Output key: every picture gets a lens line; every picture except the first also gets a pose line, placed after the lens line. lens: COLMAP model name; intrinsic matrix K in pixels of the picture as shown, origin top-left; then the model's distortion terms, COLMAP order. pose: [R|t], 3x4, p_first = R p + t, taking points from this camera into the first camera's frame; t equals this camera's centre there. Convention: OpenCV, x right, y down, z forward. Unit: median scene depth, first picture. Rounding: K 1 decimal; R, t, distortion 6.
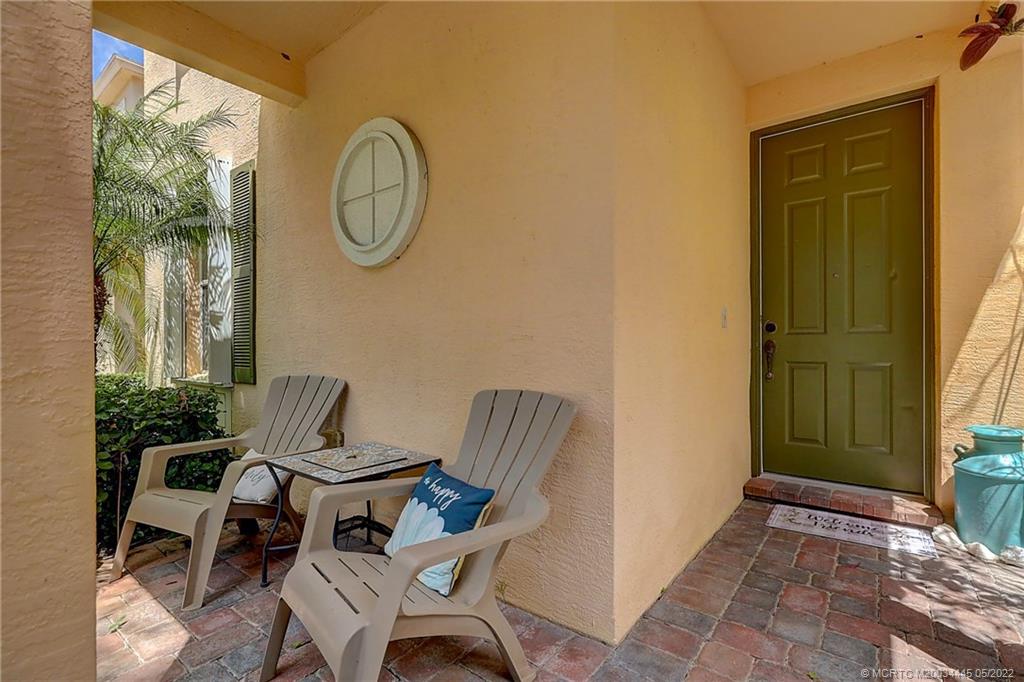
lens RADIAL K [[456.7, 0, 512.0], [0, 456.7, 341.0], [0, 0, 1]] dist [-0.001390, -0.000625]
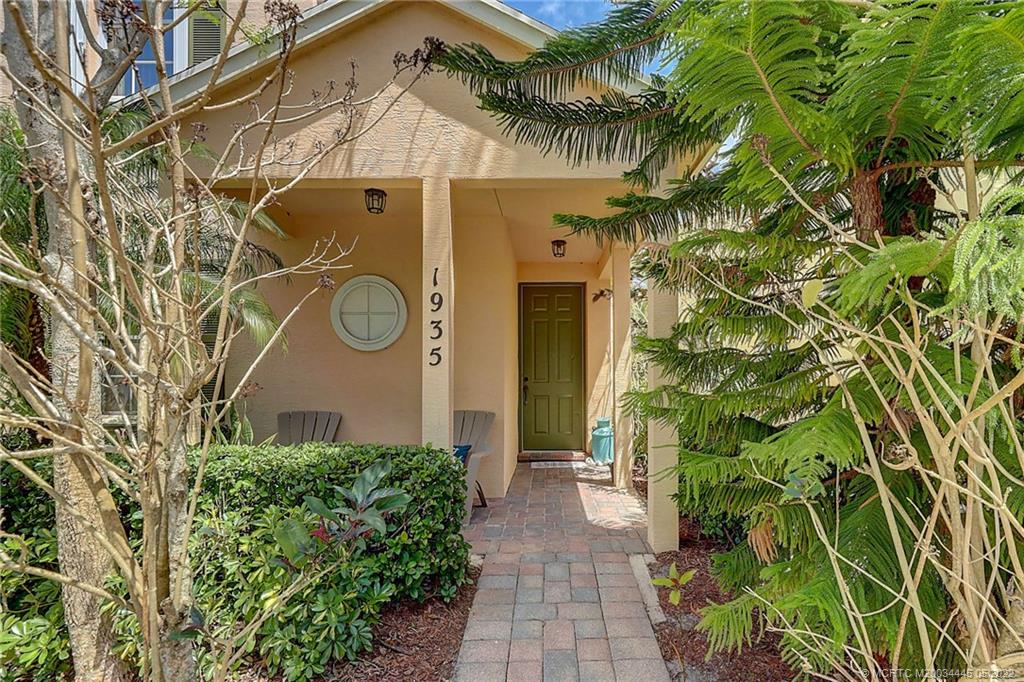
lens RADIAL K [[439.0, 0, 525.8], [0, 439.0, 367.1], [0, 0, 1]] dist [-0.000584, -0.000116]
pose [[0.818734, 0.014817, 0.573981, -0.738838], [-0.001248, 0.999711, -0.024028, -0.047014], [-0.574171, 0.018956, 0.818516, -0.796203]]
